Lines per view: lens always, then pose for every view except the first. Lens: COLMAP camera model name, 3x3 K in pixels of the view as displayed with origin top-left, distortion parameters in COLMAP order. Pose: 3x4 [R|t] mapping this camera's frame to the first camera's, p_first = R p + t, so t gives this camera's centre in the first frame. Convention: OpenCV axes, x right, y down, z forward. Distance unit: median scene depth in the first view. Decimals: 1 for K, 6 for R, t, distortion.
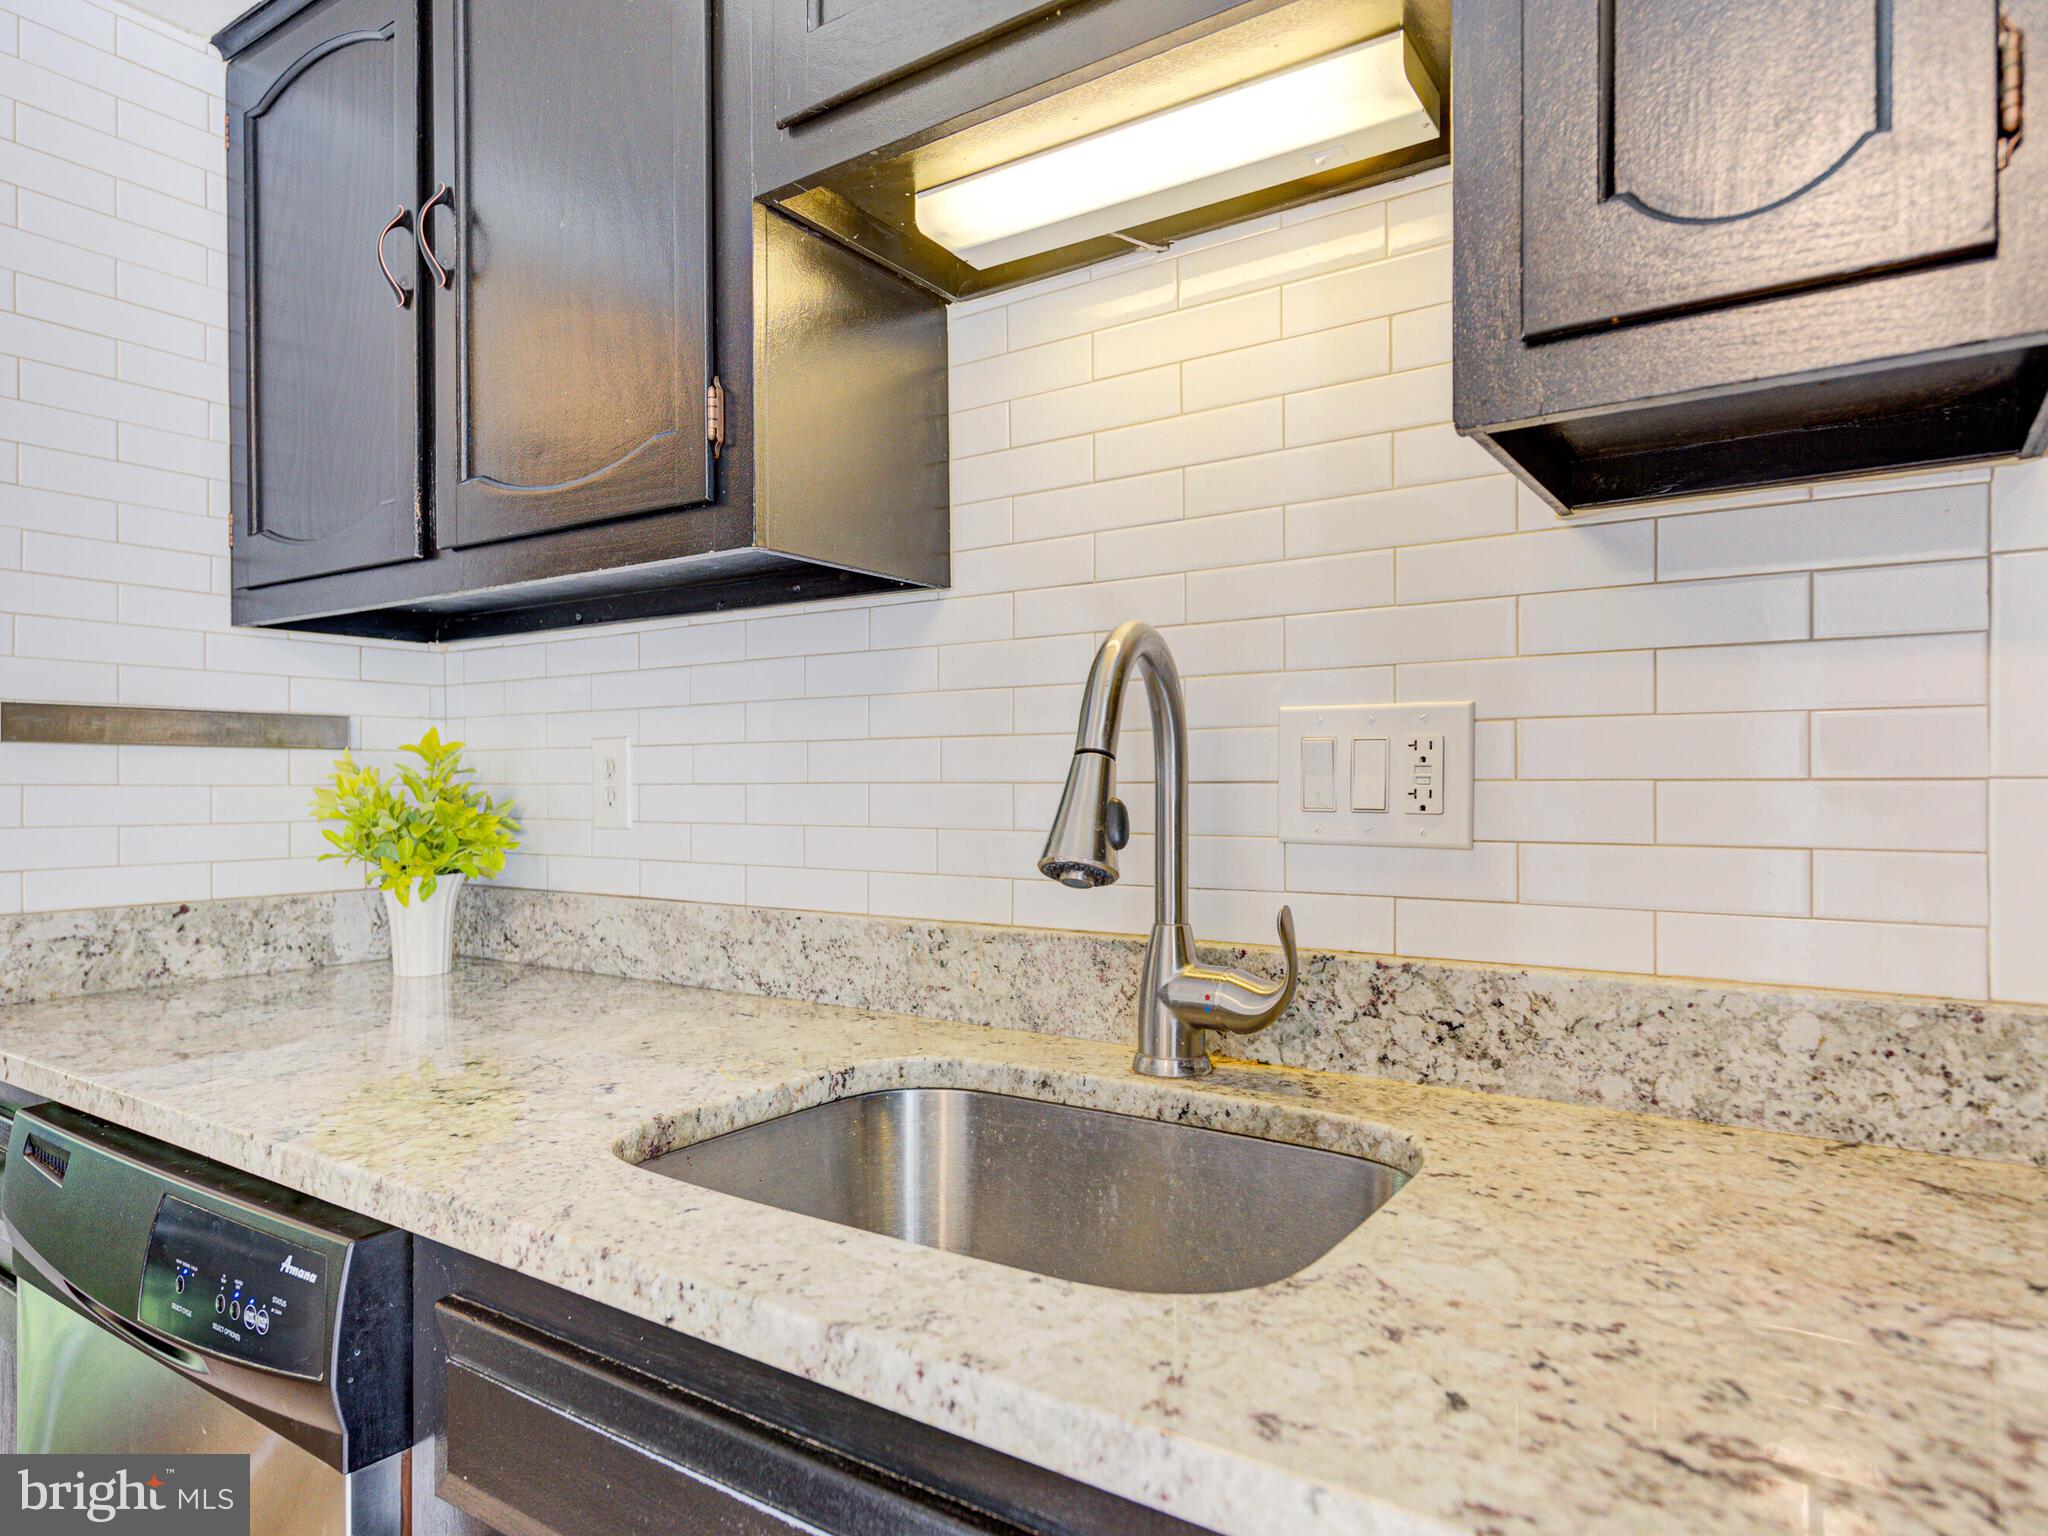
lens RADIAL K [[1240.8, 0, 1026.9], [0, 1240.8, 776.8], [0, 0, 1]] dist [0.008912, -0.000123]
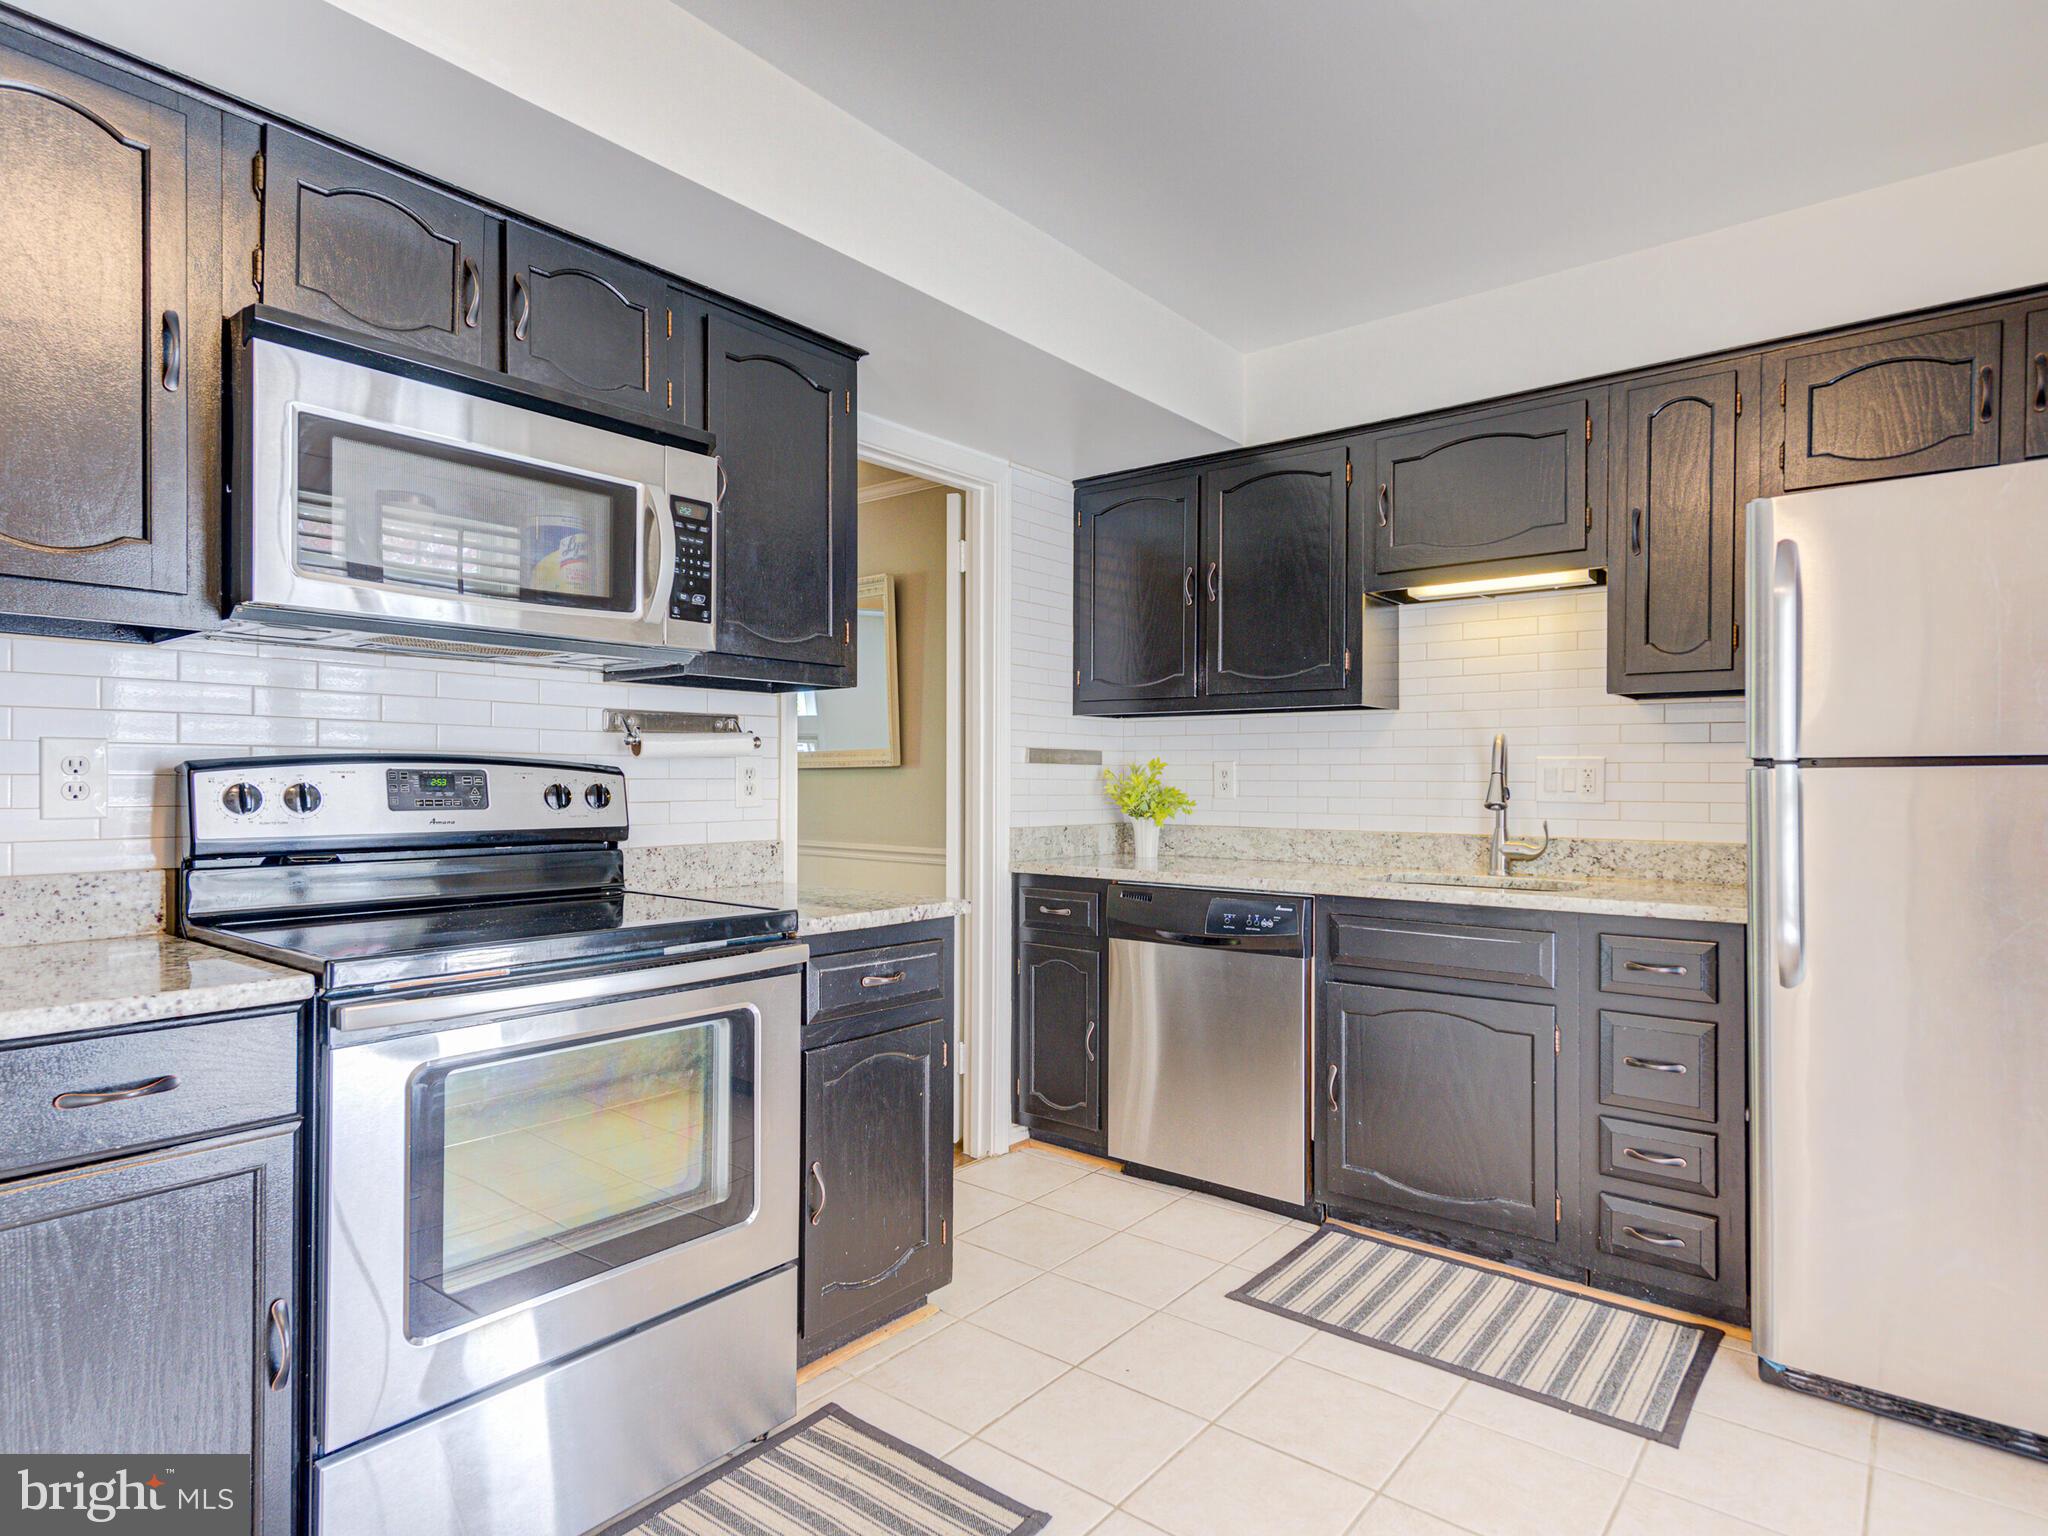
lens RADIAL K [[1135.7, 0, 1024.0], [0, 1135.7, 768.0], [0, 0, 1]] dist [0.003244, 0.000082]
pose [[0.996554, 0.008680, -0.082493, -0.774922], [-0.009396, 0.999921, -0.008299, 0.004809], [0.082415, 0.009046, 0.996557, -1.774760]]
